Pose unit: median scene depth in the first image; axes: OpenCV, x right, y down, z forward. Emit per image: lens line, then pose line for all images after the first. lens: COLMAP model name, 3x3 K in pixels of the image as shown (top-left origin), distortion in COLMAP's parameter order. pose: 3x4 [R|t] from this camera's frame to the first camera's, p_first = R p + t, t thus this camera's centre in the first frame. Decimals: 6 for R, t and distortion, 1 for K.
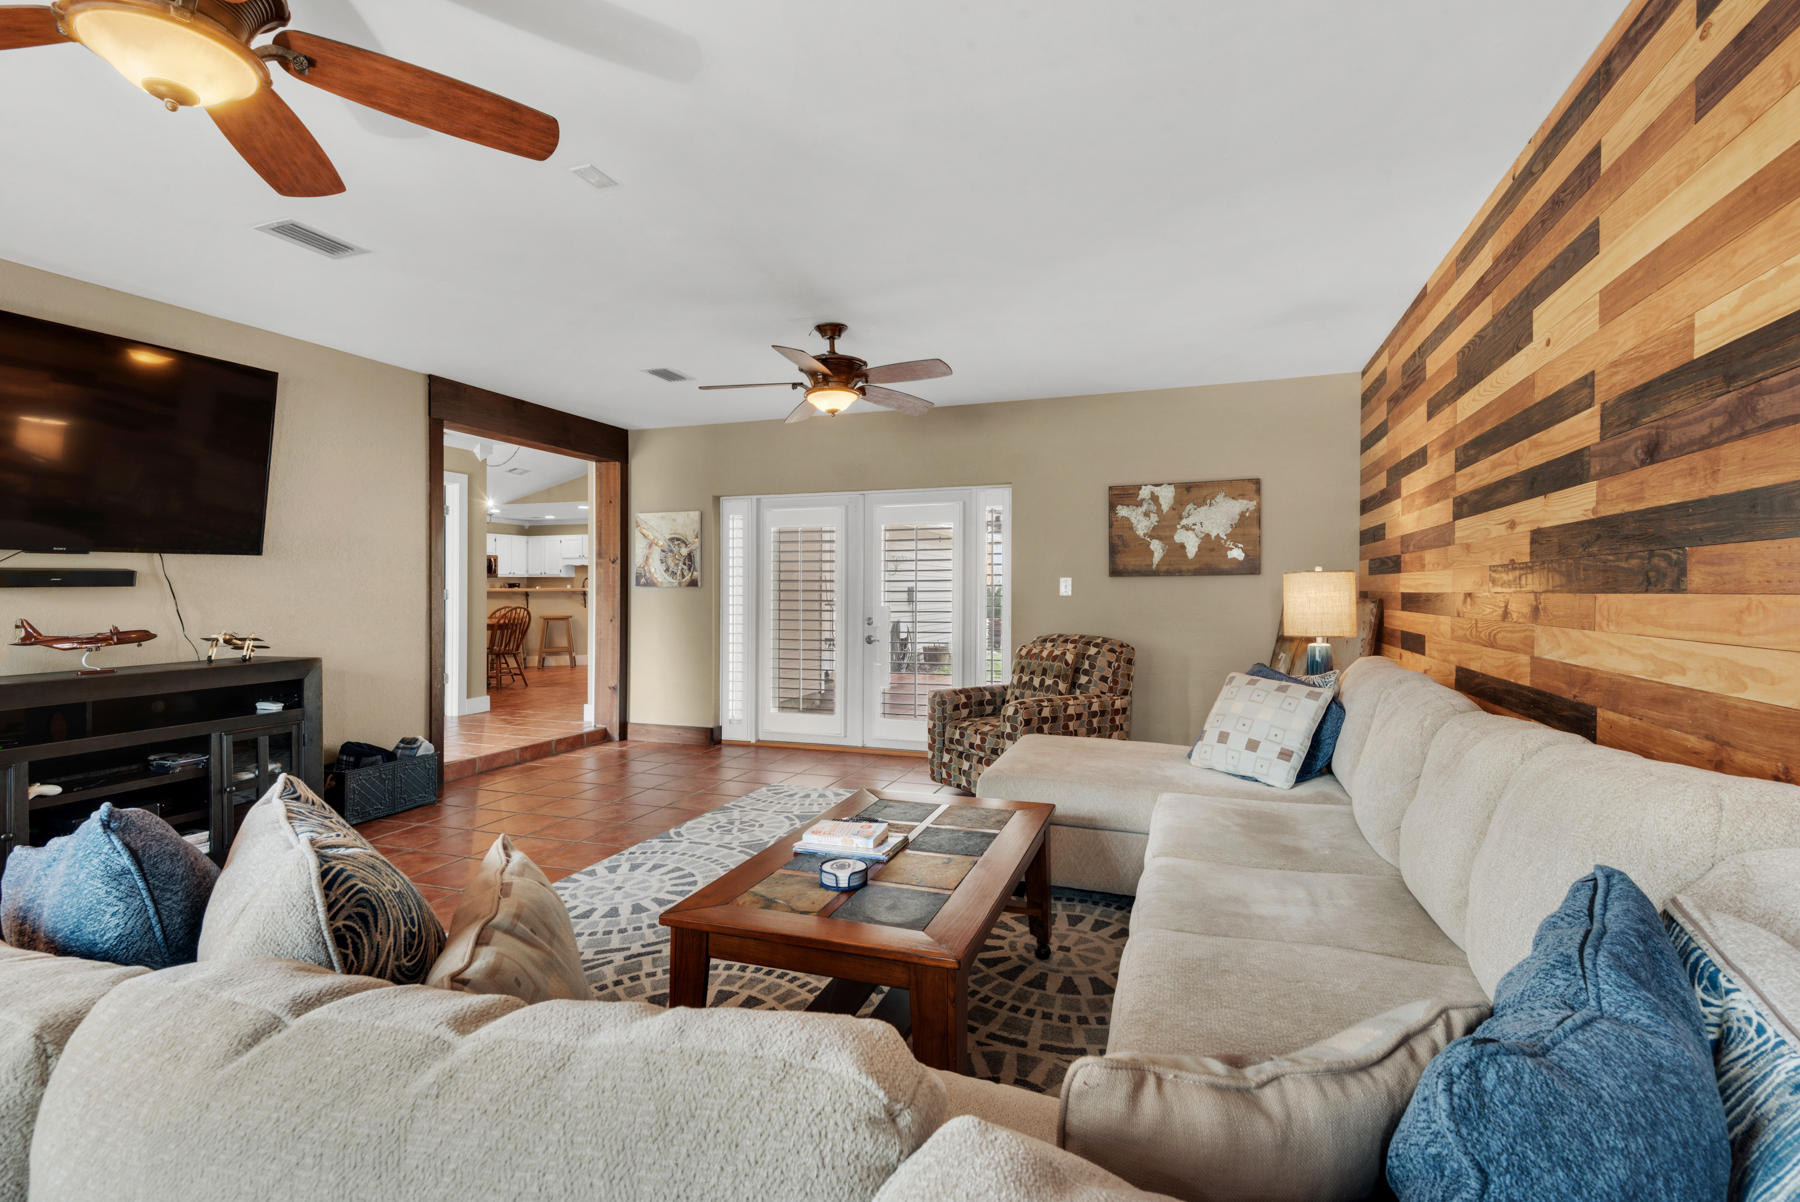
lens RADIAL K [[814.8, 0, 909.5], [0, 814.8, 592.6], [0, 0, 1]] dist [0.023145, -0.013088]
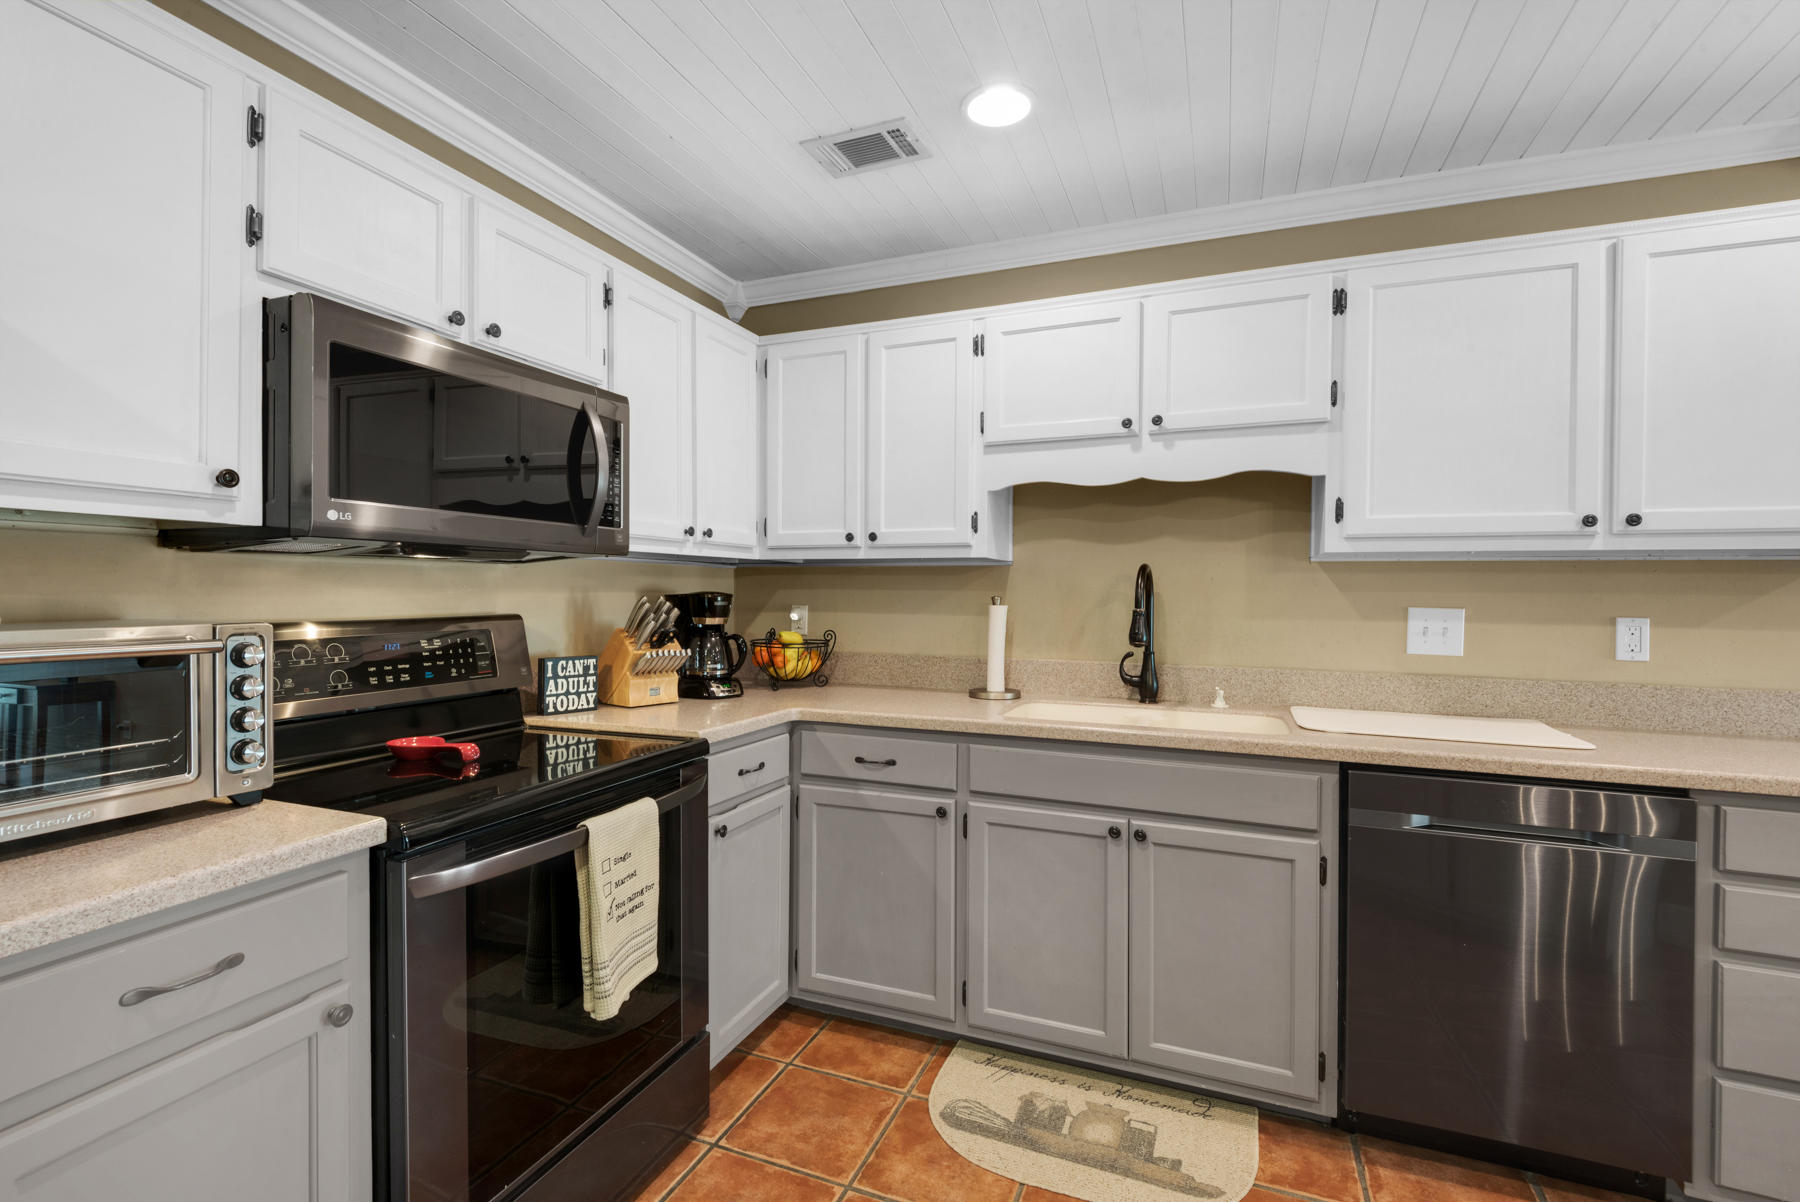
lens RADIAL K [[814.8, 0, 922.1], [0, 814.8, 601.3], [0, 0, 1]] dist [0.023145, -0.013088]
pose [[0.999051, 0.007069, -0.042980, -1.261618], [-0.006565, 0.999908, 0.011853, -0.036566], [0.043059, -0.011559, 0.999006, 2.441873]]
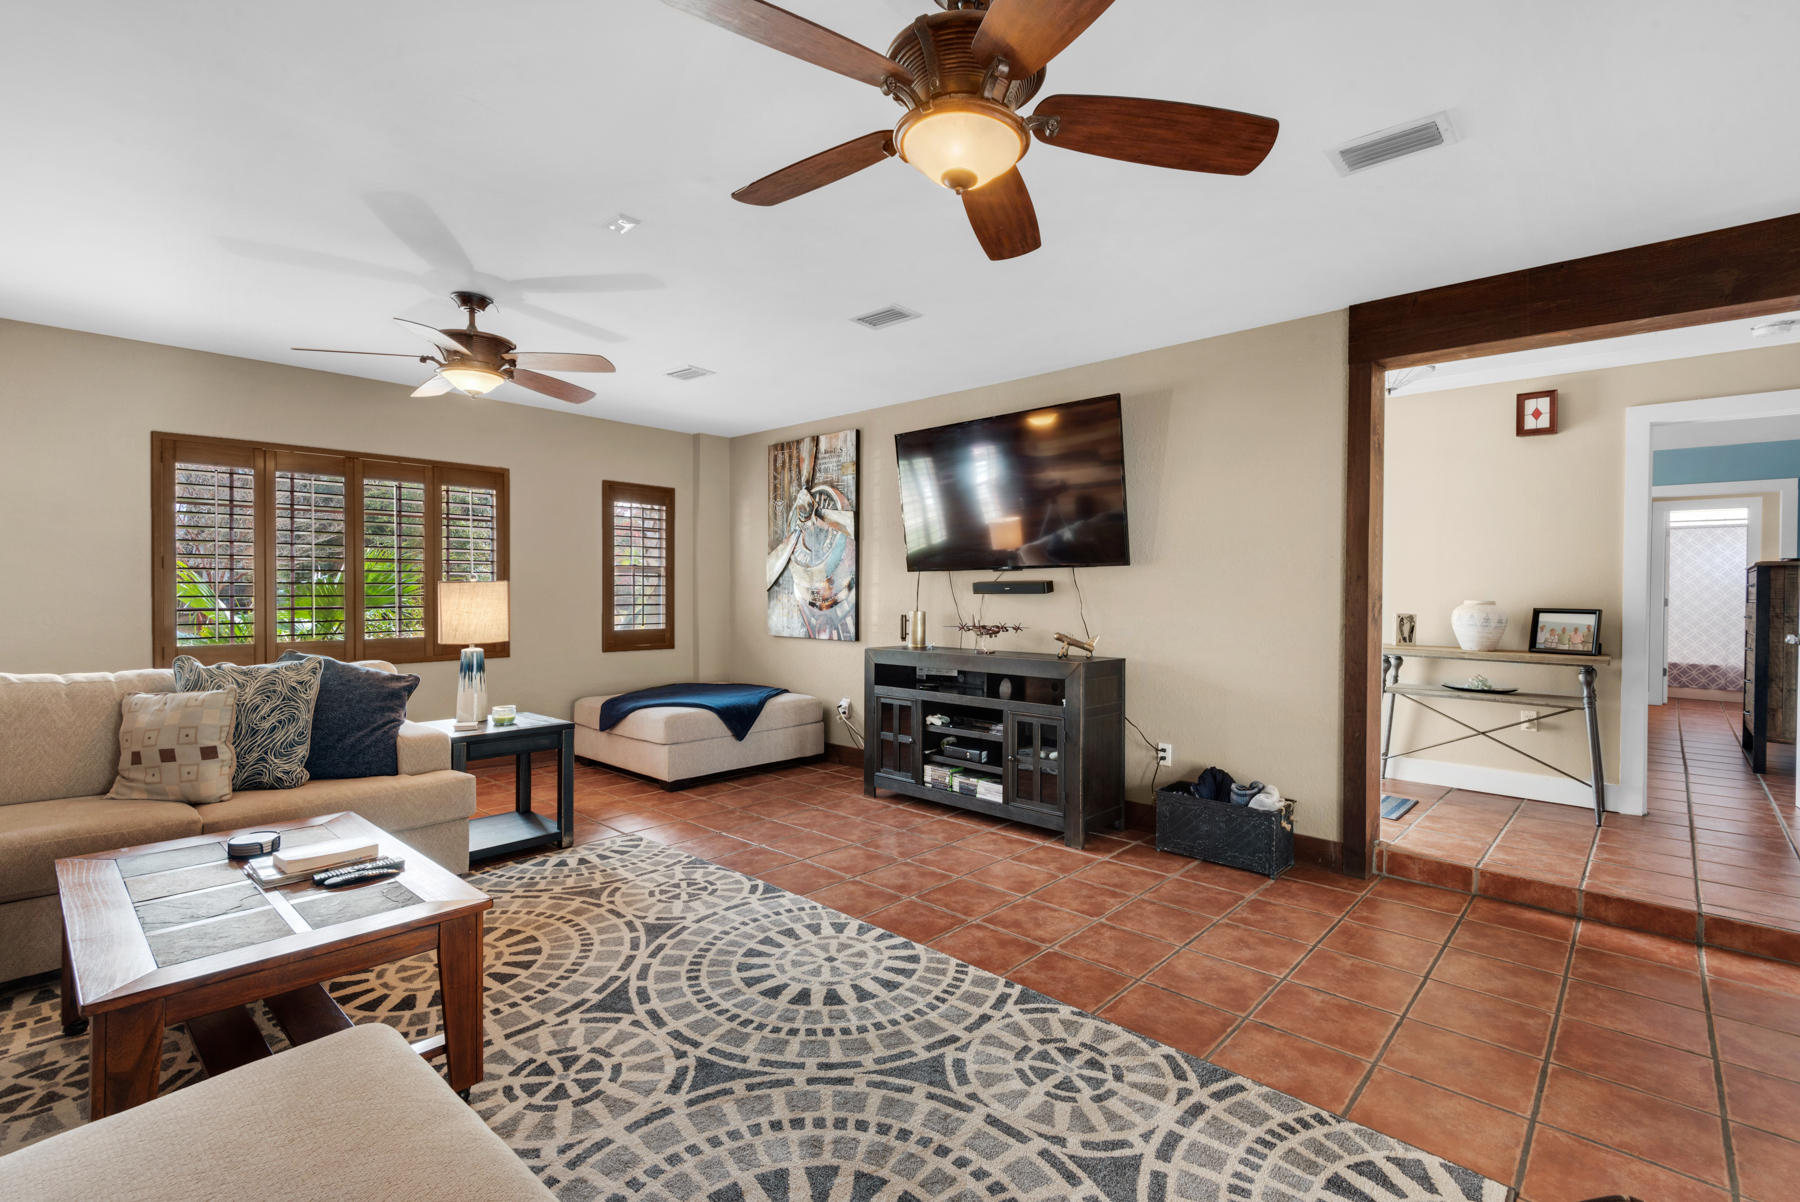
lens RADIAL K [[814.8, 0, 898.4], [0, 814.8, 598.2], [0, 0, 1]] dist [0.023145, -0.013088]
pose [[-0.395718, 0.009577, -0.918322, 0.244090], [-0.012143, 0.999804, 0.015660, -0.011901], [0.918292, 0.017348, -0.395524, 0.902951]]
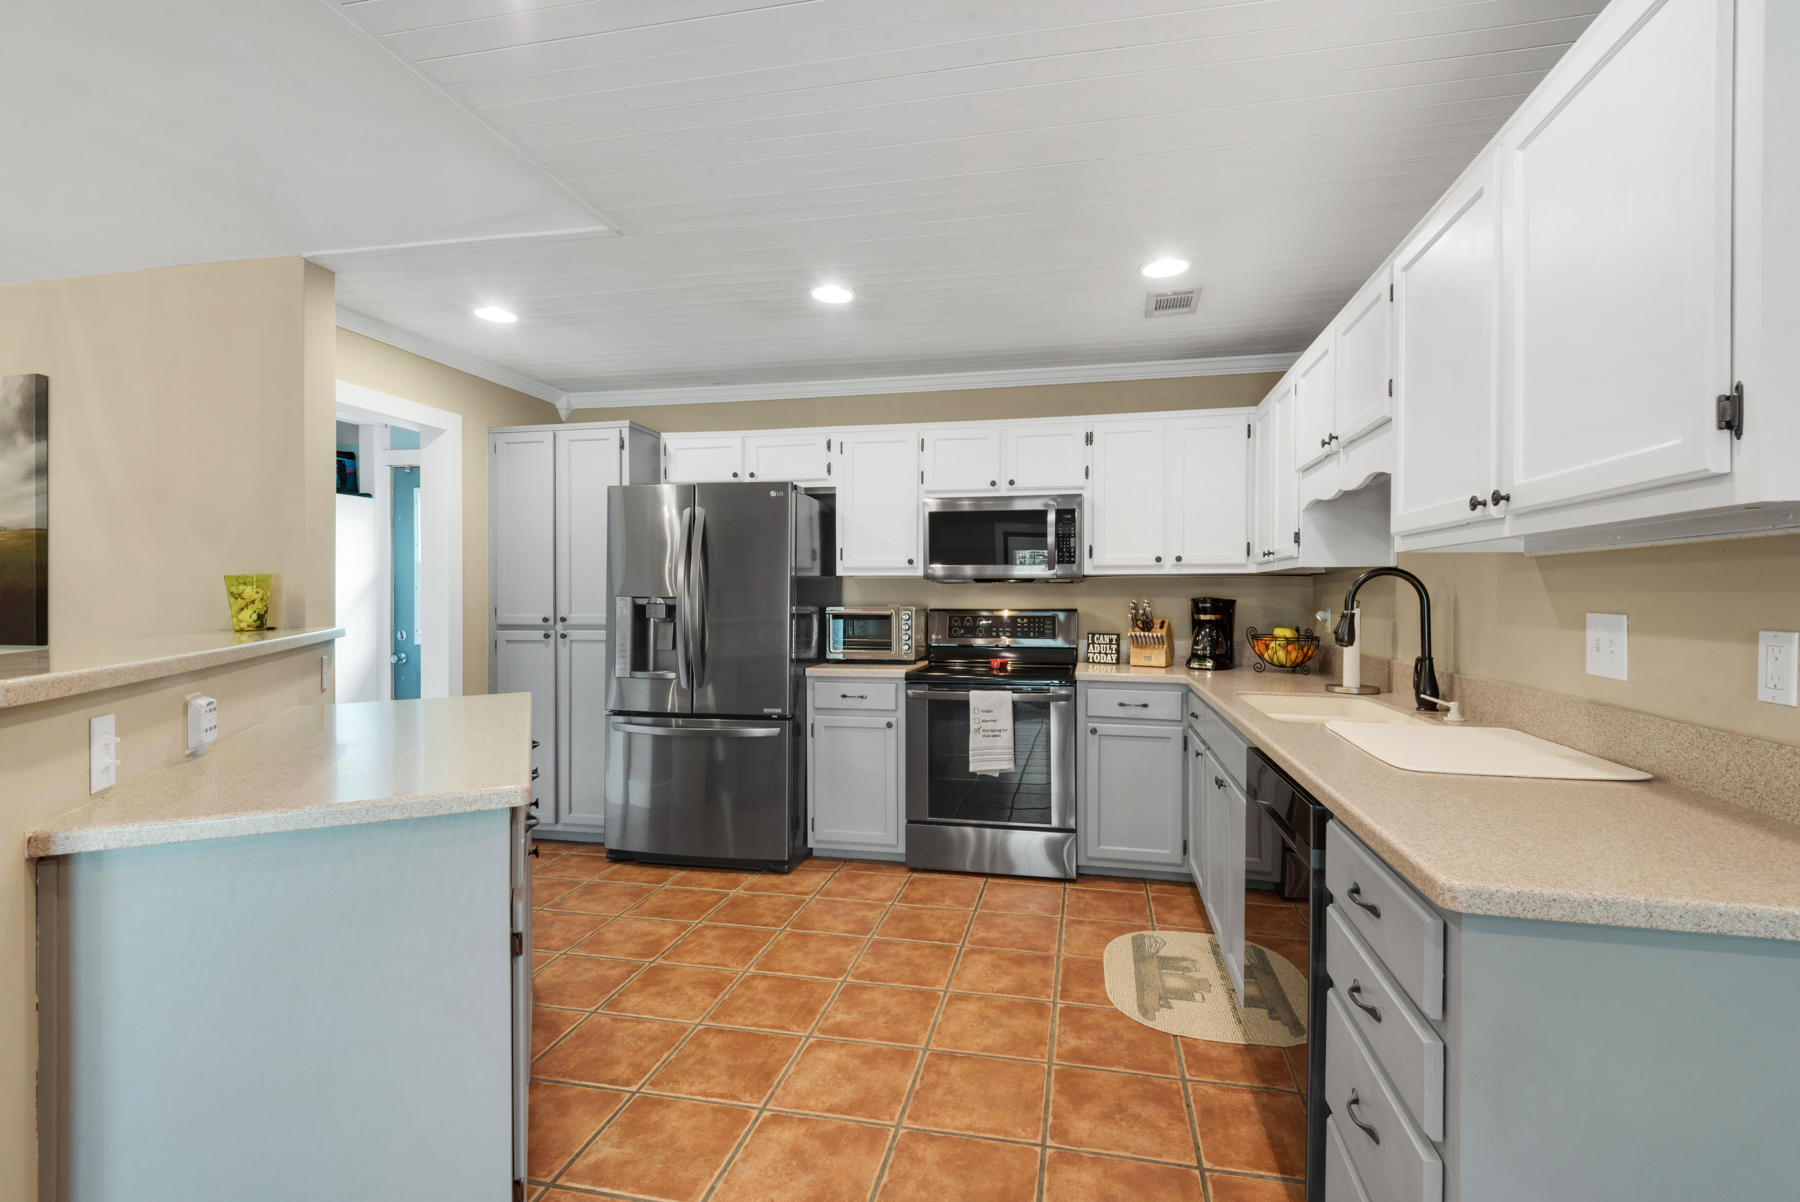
lens RADIAL K [[814.8, 0, 918.1], [0, 814.8, 596.5], [0, 0, 1]] dist [0.023145, -0.013088]
pose [[0.145770, 0.001845, -0.989317, -0.712165], [0.000460, 0.999998, 0.001932, -0.037489], [0.989318, -0.000737, 0.145769, 2.575861]]
